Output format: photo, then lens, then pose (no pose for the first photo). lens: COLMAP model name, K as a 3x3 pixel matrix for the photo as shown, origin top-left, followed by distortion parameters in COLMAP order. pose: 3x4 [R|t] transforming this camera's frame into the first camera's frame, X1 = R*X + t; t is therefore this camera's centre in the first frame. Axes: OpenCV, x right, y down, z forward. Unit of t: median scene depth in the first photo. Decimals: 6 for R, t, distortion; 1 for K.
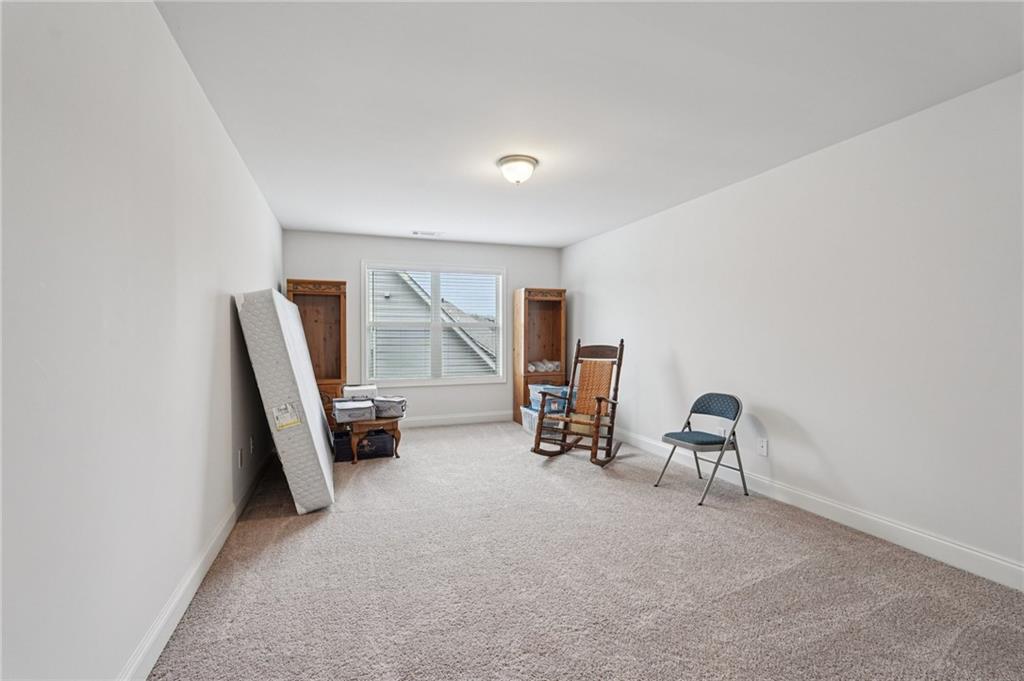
lens RADIAL K [[454.7, 0, 515.2], [0, 454.7, 343.2], [0, 0, 1]] dist [-0.004519, 0.003566]
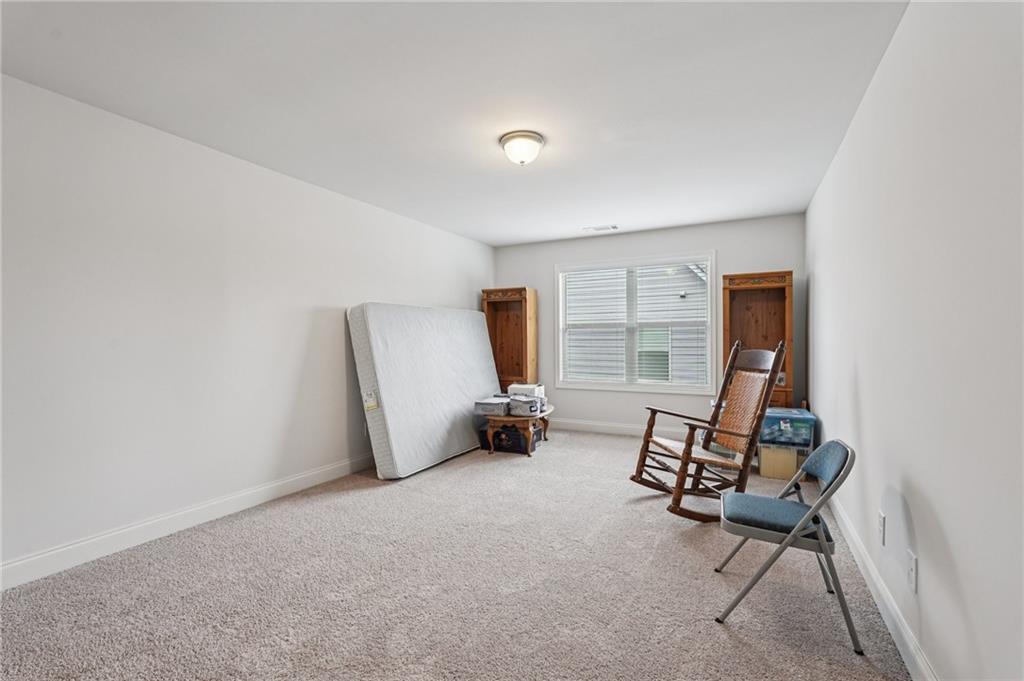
lens RADIAL K [[454.7, 0, 507.2], [0, 454.7, 336.6], [0, 0, 1]] dist [-0.004519, 0.003566]
pose [[0.667132, -0.004465, -0.744926, 0.479142], [-0.008701, 0.999867, -0.013785, -0.003251], [0.744889, 0.015678, 0.667004, 0.283404]]
